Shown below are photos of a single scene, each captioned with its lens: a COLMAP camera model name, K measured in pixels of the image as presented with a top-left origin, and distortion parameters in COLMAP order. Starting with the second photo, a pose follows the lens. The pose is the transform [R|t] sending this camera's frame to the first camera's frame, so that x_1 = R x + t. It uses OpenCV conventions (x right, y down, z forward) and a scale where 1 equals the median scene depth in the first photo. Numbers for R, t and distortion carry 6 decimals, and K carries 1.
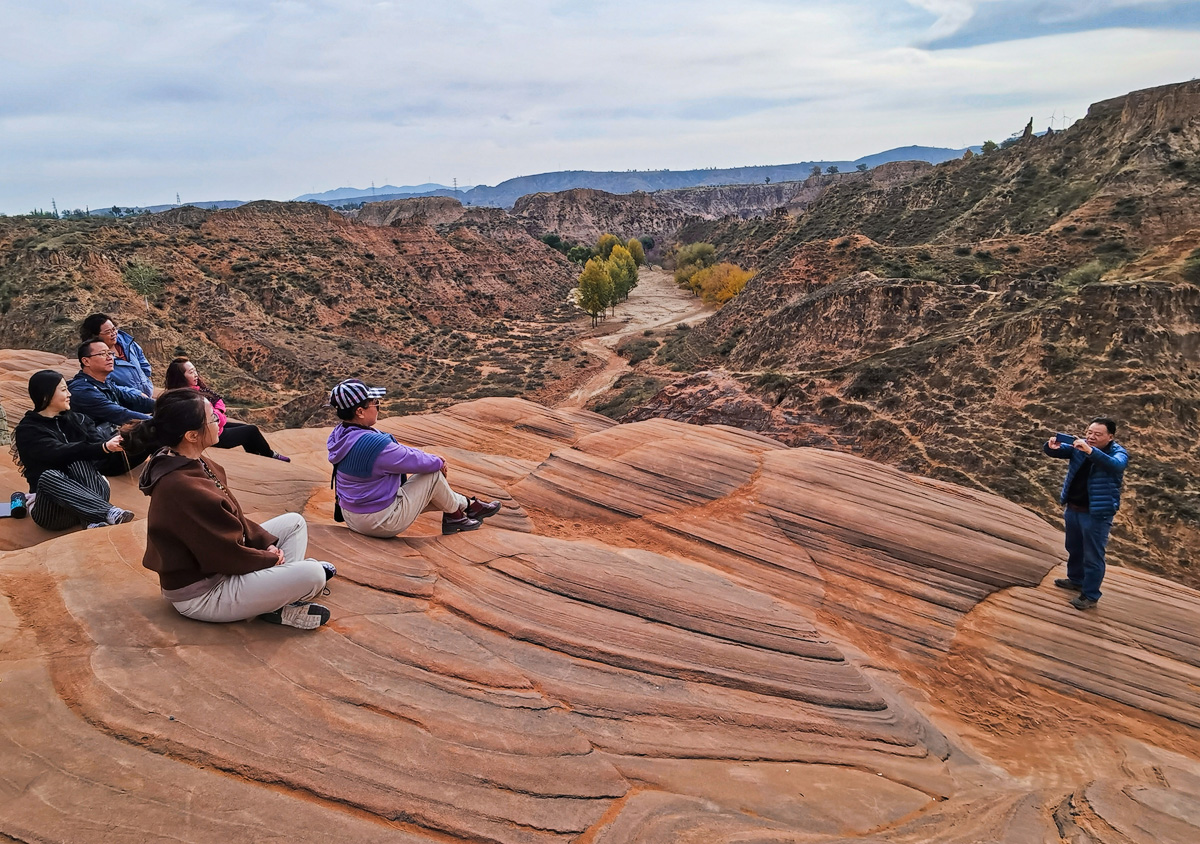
lens RADIAL K [[783.8, 0, 598.1], [0, 783.8, 421.3], [0, 0, 1]] dist [0.005282, -0.014837]
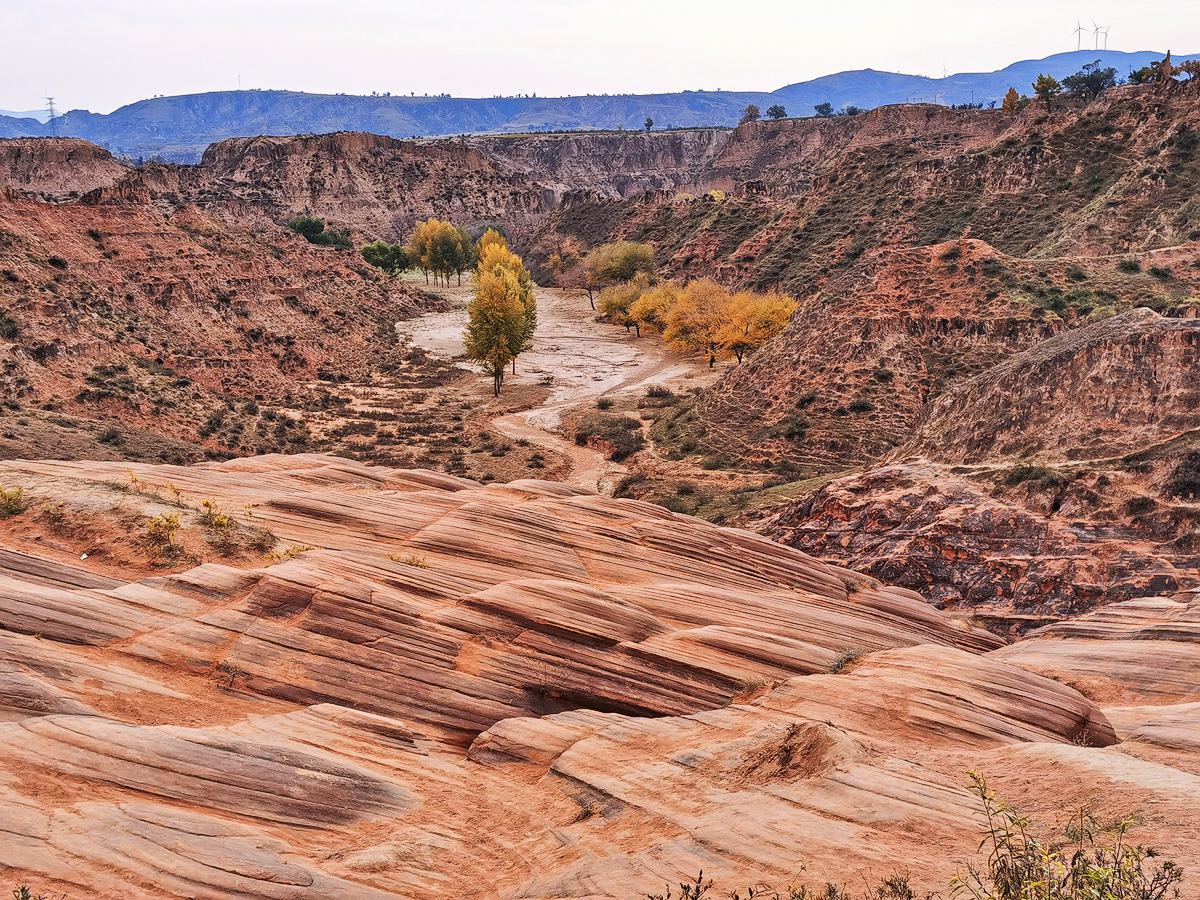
lens RADIAL K [[1577.9, 0, 600.4], [0, 1577.9, 451.7], [0, 0, 1]] dist [0.068641, 0.000000]
pose [[0.960706, -0.025401, 0.276404, -0.252415], [0.046827, 0.996363, -0.071193, 0.002081], [-0.273590, 0.081339, 0.958401, -0.079880]]
